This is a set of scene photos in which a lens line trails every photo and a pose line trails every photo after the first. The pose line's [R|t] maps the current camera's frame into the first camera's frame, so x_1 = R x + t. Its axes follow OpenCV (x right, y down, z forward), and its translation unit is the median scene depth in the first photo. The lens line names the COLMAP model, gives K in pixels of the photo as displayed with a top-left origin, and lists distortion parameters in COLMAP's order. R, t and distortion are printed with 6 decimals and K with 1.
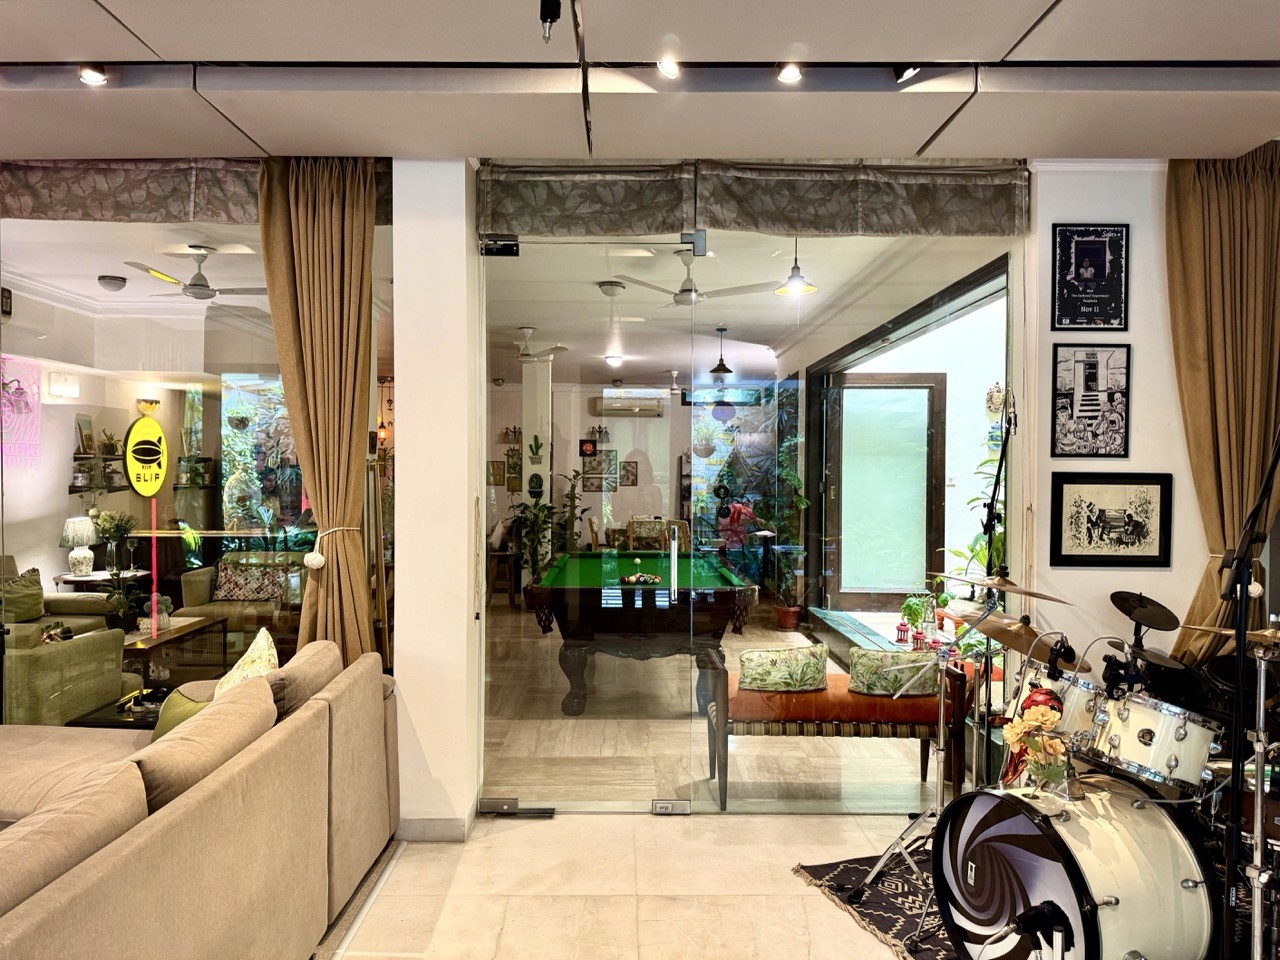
lens RADIAL K [[926.8, 0, 593.7], [0, 926.8, 483.1], [0, 0, 1]] dist [0.059485, -0.061430]
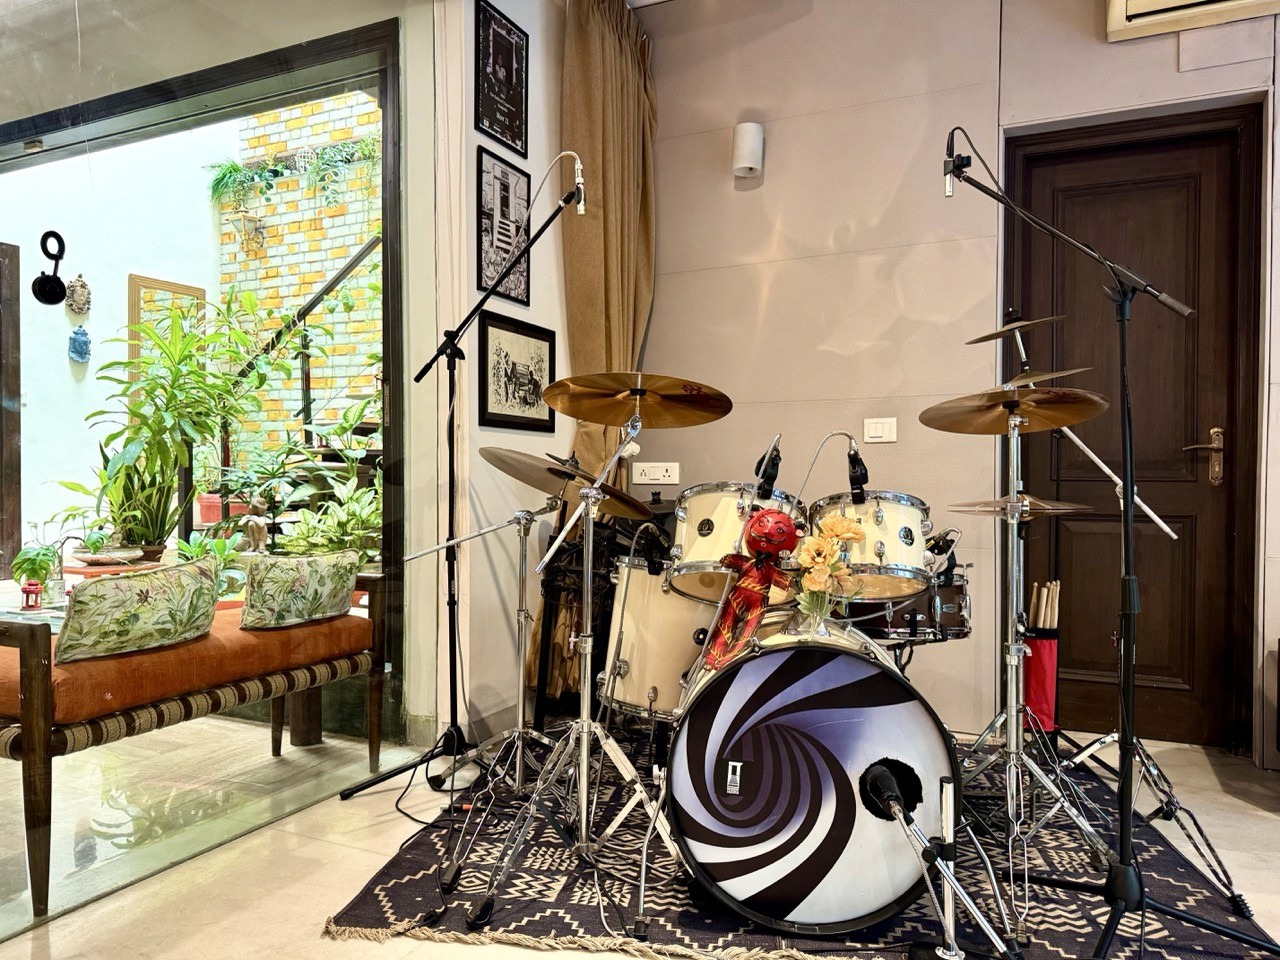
lens RADIAL K [[912.8, 0, 639.8], [0, 912.8, 499.5], [0, 0, 1]] dist [0.090119, -0.190073]
pose [[0.397982, -0.023365, 0.917096, -0.181123], [0.007800, 0.999726, 0.022086, 0.135605], [-0.917360, -0.001637, 0.398055, 0.561914]]
